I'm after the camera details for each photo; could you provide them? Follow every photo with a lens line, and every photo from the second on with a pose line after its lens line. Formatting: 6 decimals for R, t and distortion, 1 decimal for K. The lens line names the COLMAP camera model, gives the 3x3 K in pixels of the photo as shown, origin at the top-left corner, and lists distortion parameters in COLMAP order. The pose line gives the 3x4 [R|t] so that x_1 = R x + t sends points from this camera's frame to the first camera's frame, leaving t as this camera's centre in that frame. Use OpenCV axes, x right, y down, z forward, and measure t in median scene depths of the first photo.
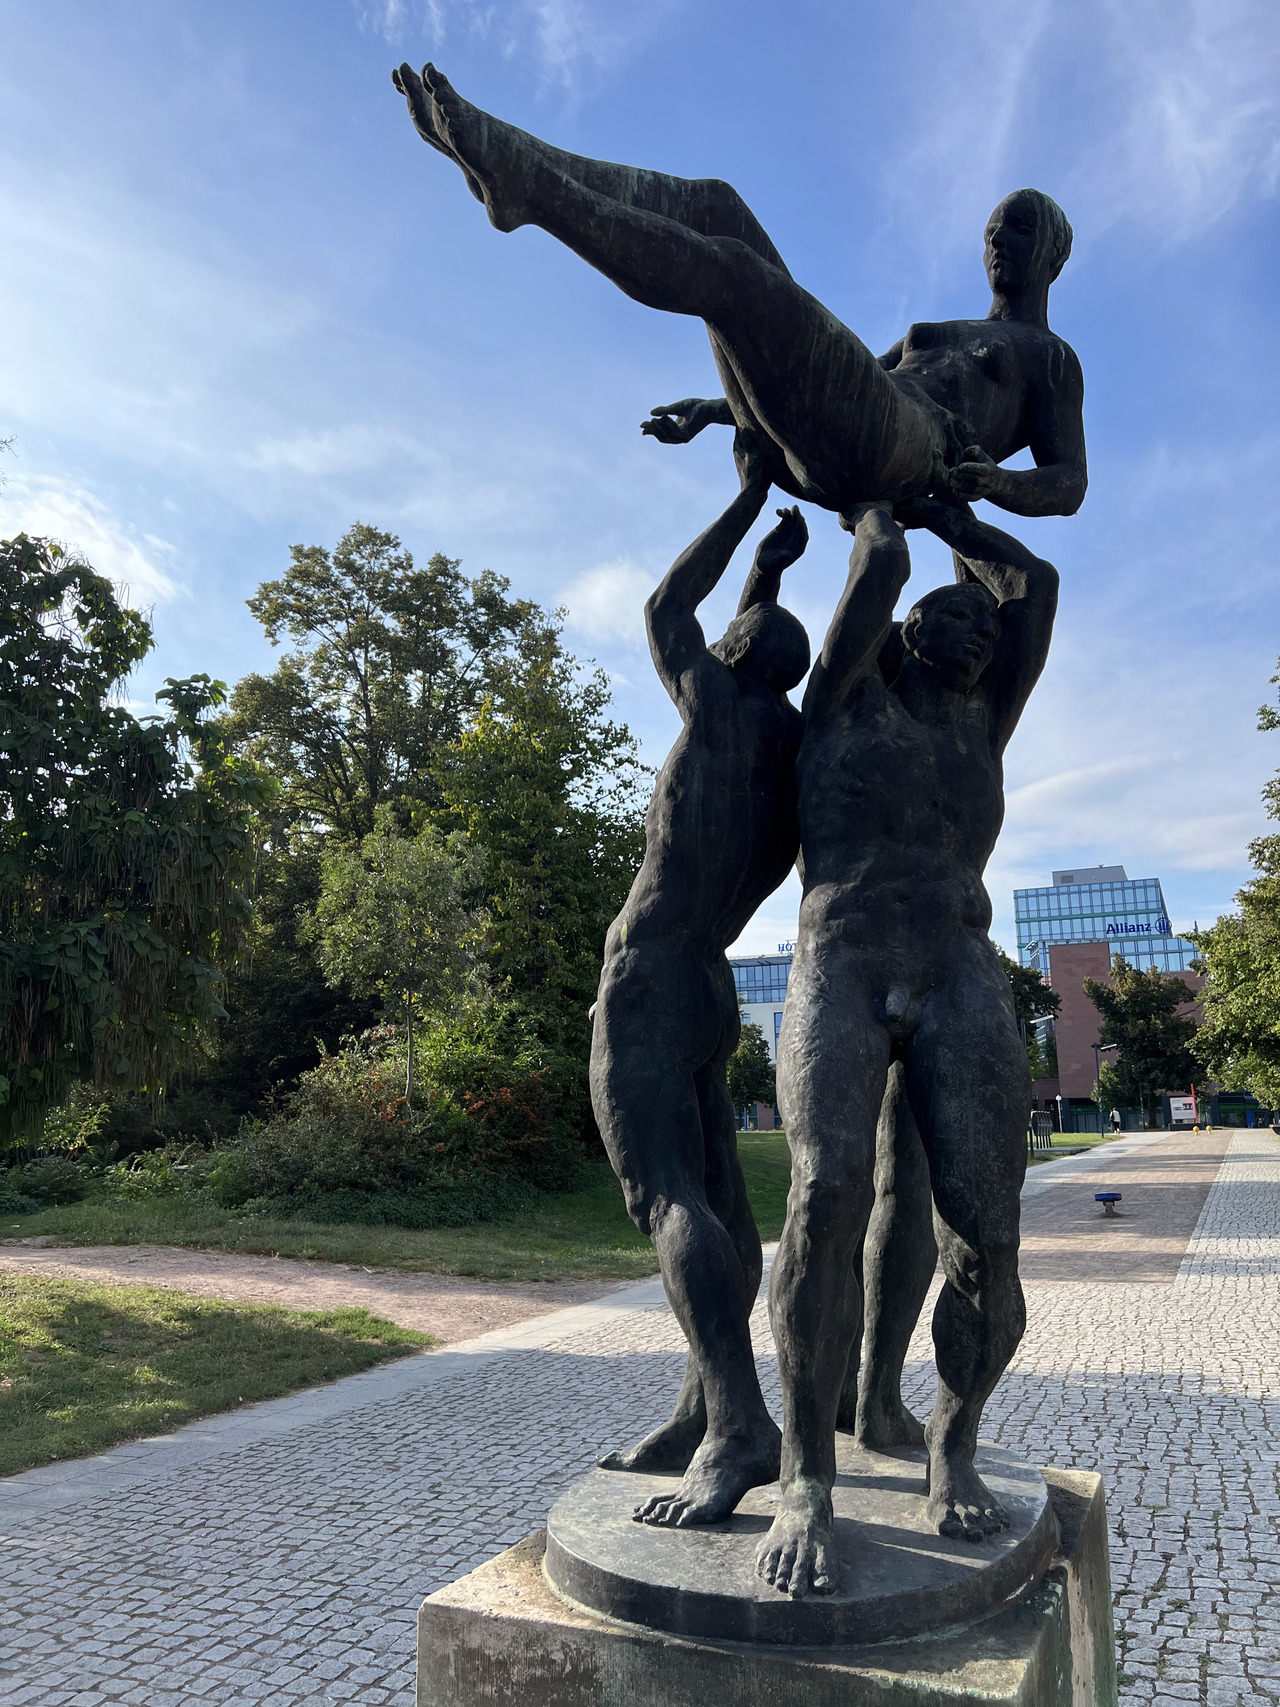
lens RADIAL K [[1296.5, 0, 644.7], [0, 1296.5, 871.5], [0, 0, 1]] dist [0.060933, -0.077386]
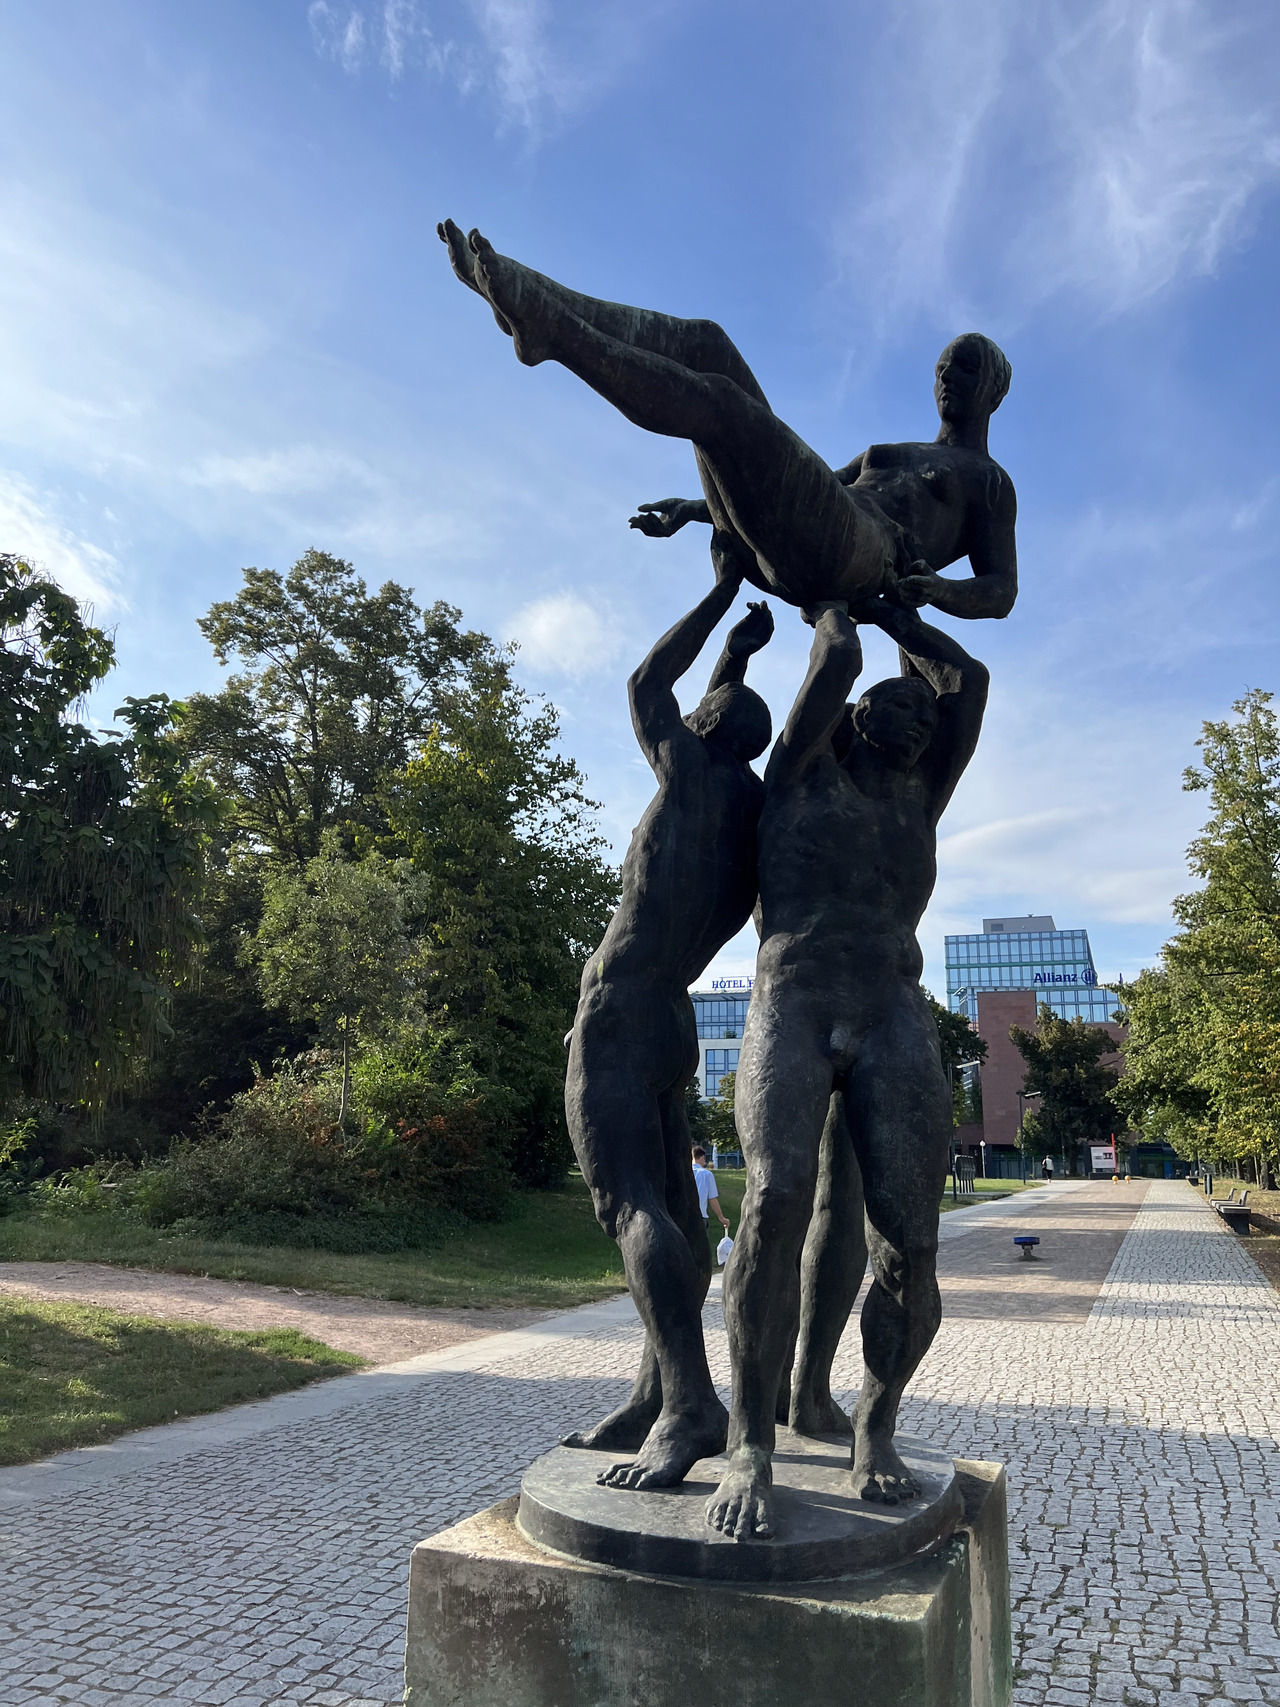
lens RADIAL K [[1412.7, 0, 611.4], [0, 1412.7, 860.6], [0, 0, 1]] dist [0.069988, -0.105852]
pose [[0.998365, 0.038569, 0.042194, -0.041730], [-0.037520, 0.998974, -0.025367, -0.011020], [-0.043130, 0.023743, 0.998787, -0.155814]]
